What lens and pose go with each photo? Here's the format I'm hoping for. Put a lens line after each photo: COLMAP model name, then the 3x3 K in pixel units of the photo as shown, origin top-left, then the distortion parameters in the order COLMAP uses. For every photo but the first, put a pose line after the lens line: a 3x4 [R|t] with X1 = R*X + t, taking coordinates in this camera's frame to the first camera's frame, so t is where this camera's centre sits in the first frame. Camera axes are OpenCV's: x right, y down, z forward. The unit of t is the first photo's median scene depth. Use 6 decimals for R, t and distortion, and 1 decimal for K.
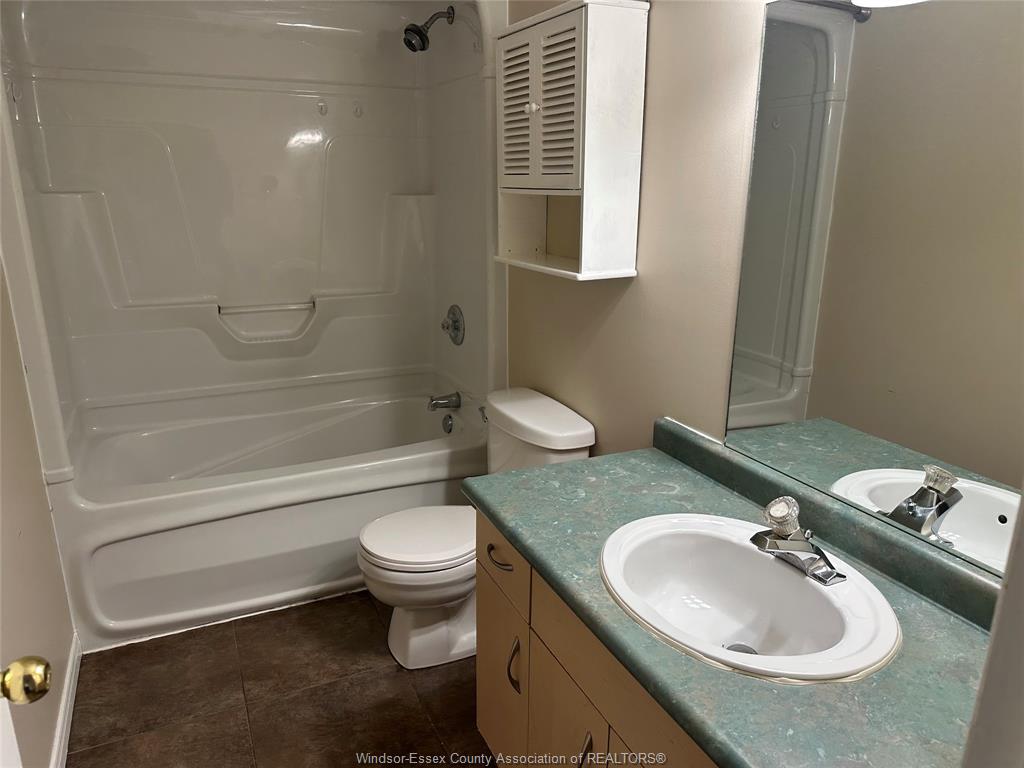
lens RADIAL K [[716.4, 0, 513.4], [0, 716.4, 389.1], [0, 0, 1]] dist [0.051259, -0.065168]
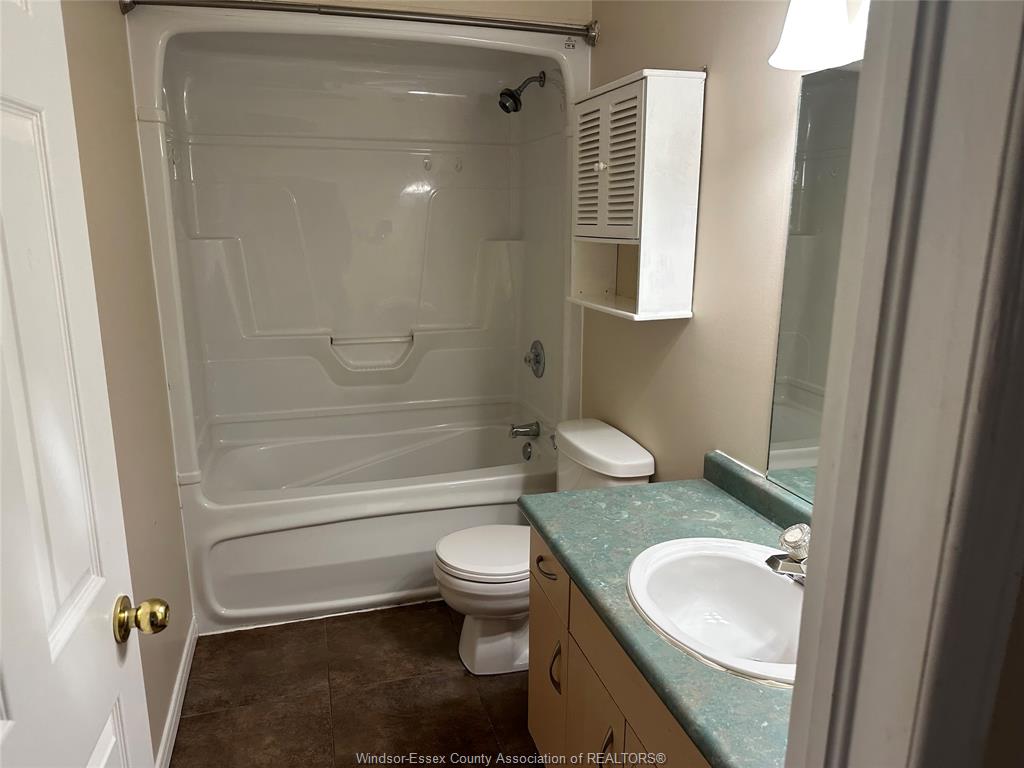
lens RADIAL K [[716.4, 0, 509.6], [0, 716.4, 384.0], [0, 0, 1]] dist [0.051259, -0.065168]
pose [[0.987662, 0.028628, -0.153963, 0.067101], [-0.036966, 0.997985, -0.051566, 0.007105], [0.152177, 0.056621, 0.986730, -0.095400]]
